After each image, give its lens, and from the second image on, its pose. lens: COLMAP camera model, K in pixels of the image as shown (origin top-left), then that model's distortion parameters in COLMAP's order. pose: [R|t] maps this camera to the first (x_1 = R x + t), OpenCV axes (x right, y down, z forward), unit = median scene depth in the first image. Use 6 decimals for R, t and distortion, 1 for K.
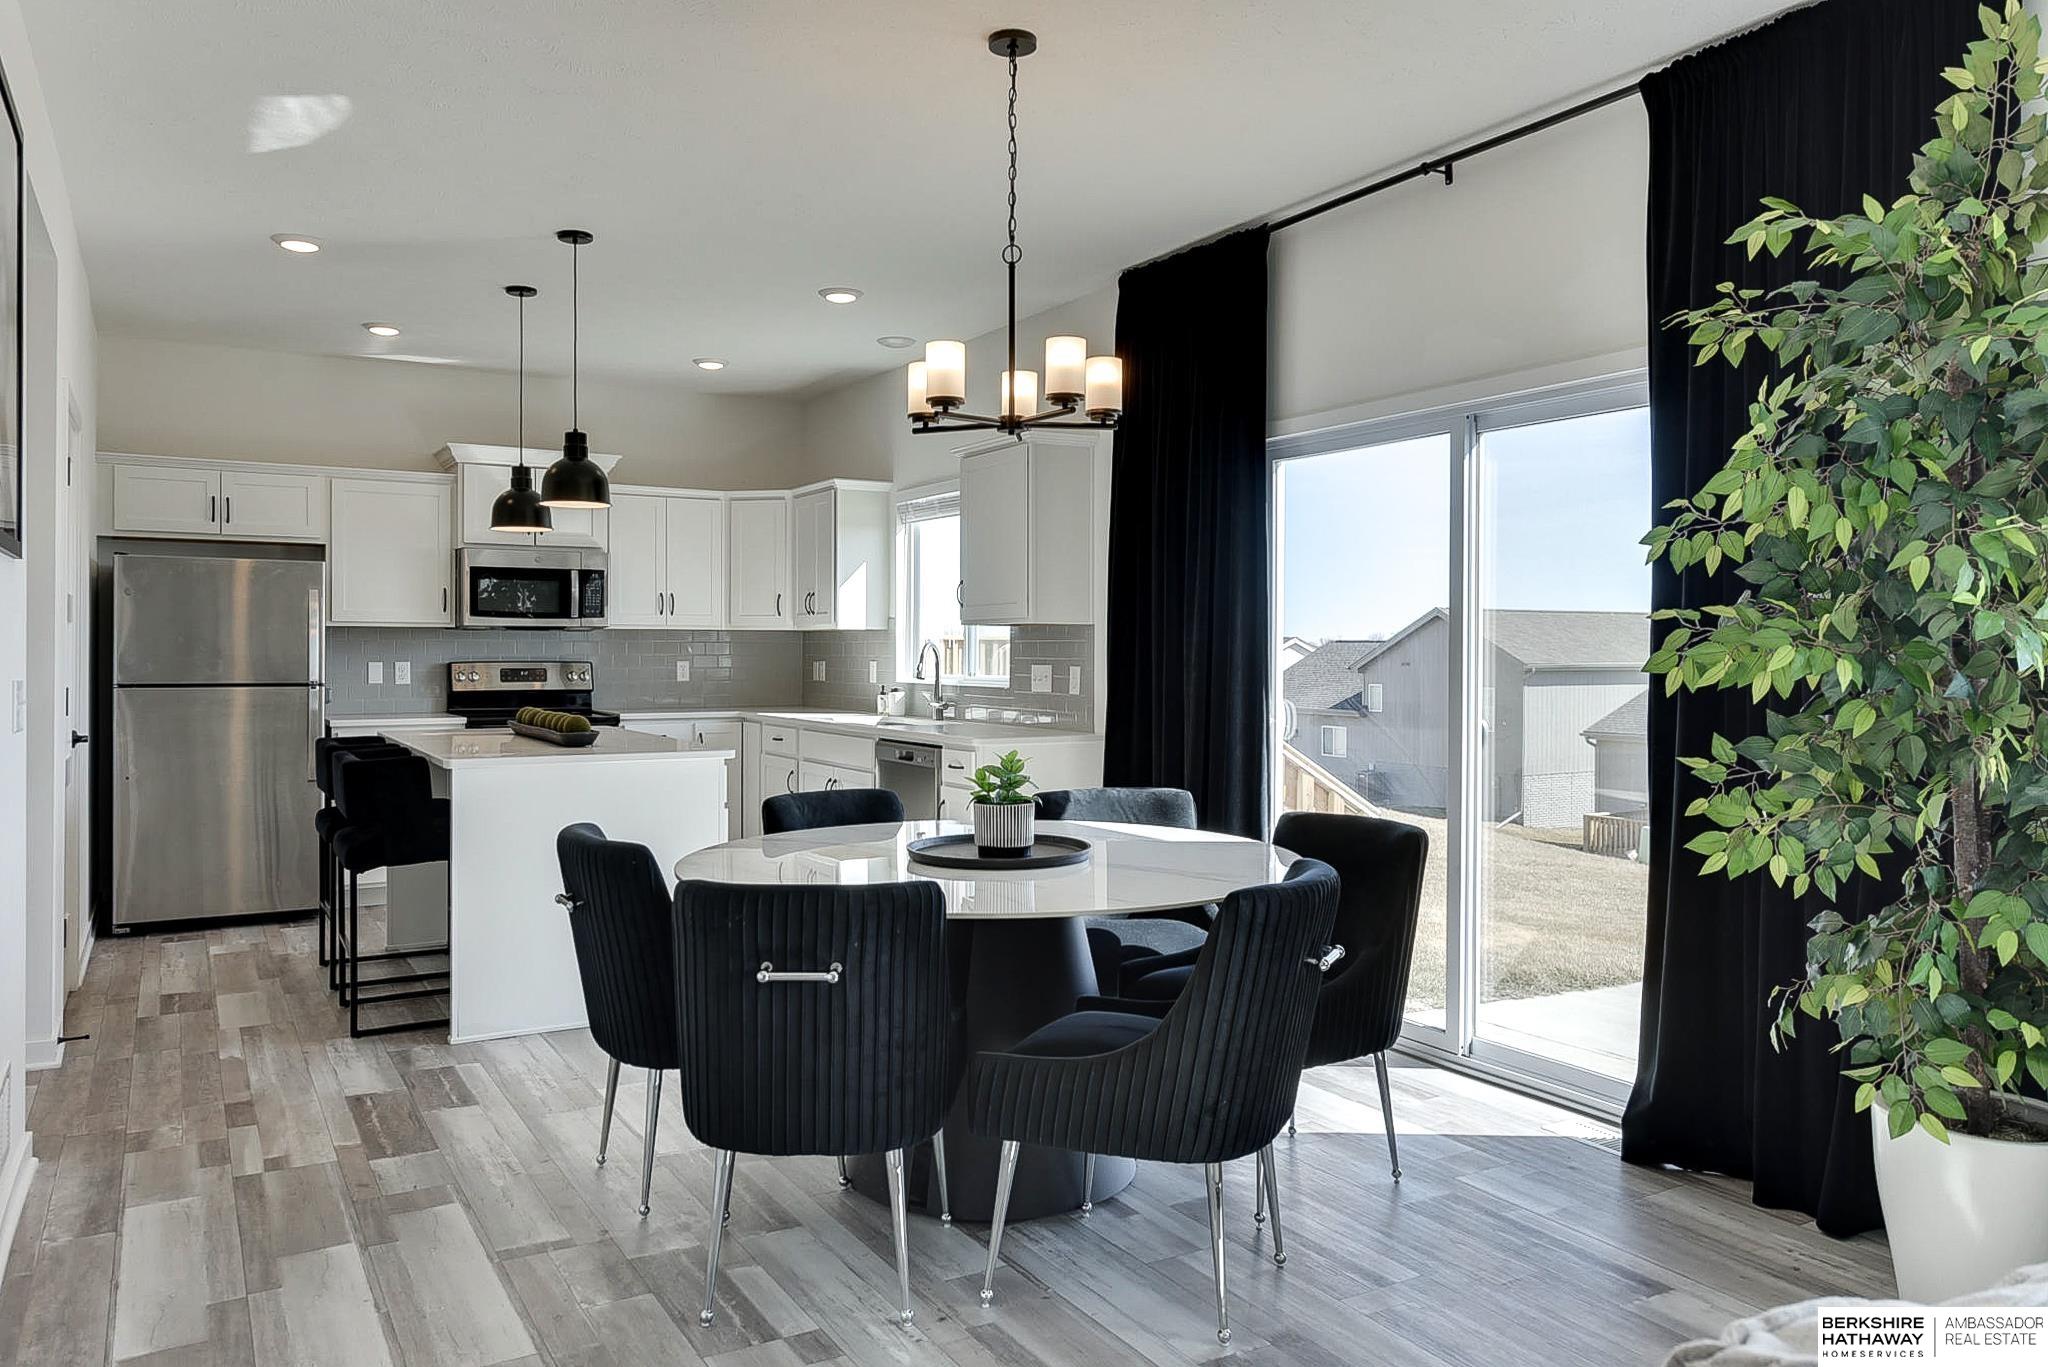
lens RADIAL K [[1408.6, 0, 1015.8], [0, 1408.6, 661.3], [0, 0, 1]] dist [0.000777, 0.002603]
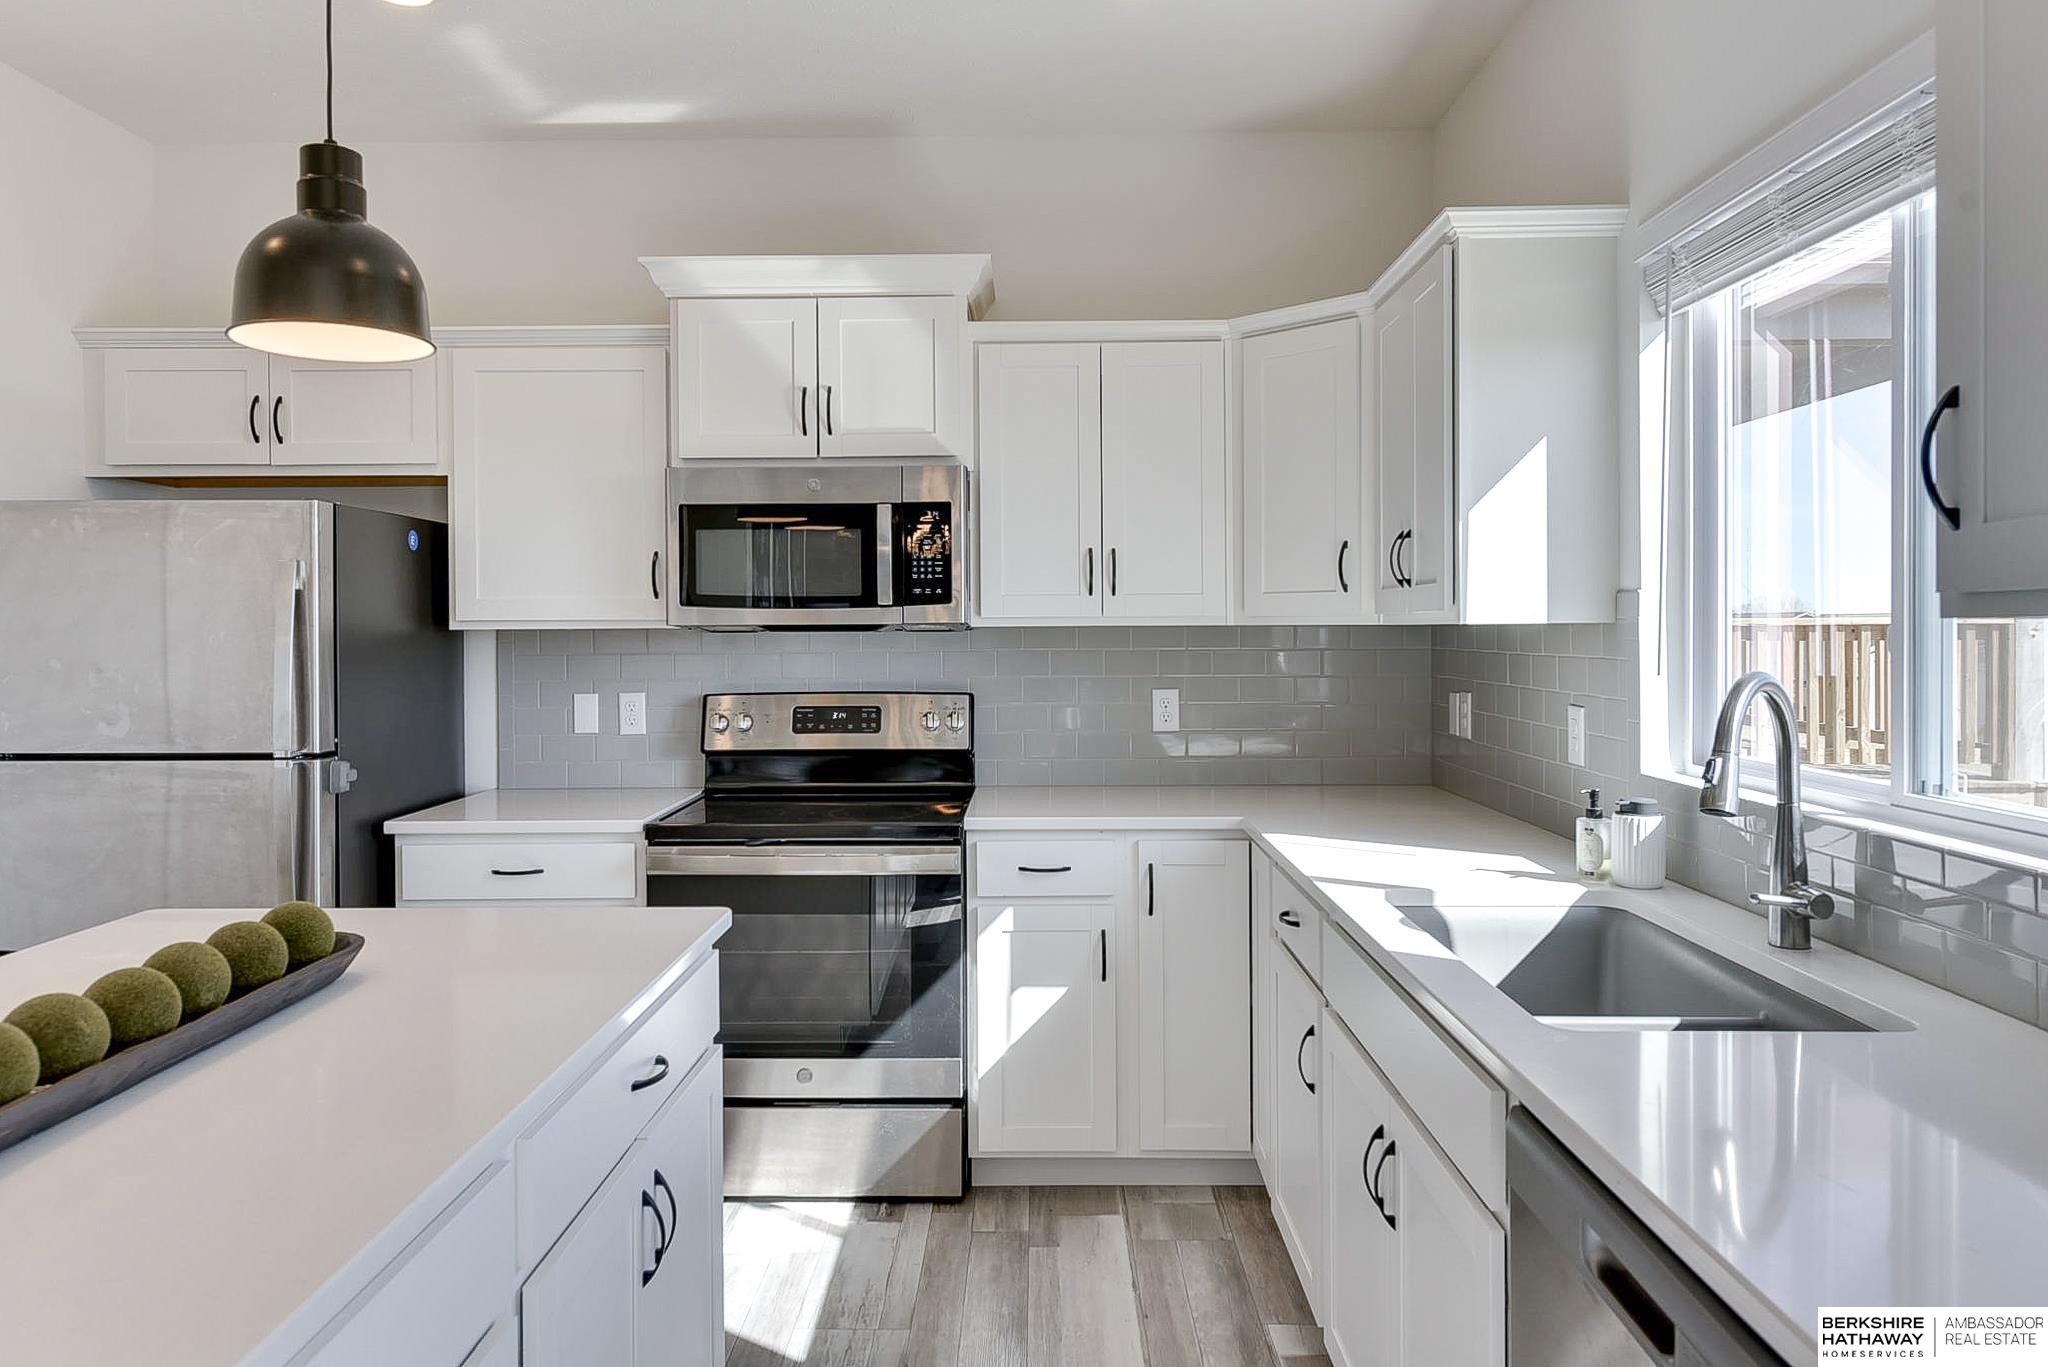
lens RADIAL K [[1334.2, 0, 1013.8], [0, 1334.2, 638.2], [0, 0, 1]] dist [0.001957, 0.000343]
pose [[0.850712, -0.004170, -0.525615, -0.044270], [0.003846, 0.999991, -0.001709, -0.019457], [0.525618, -0.000567, 0.850721, 0.654197]]
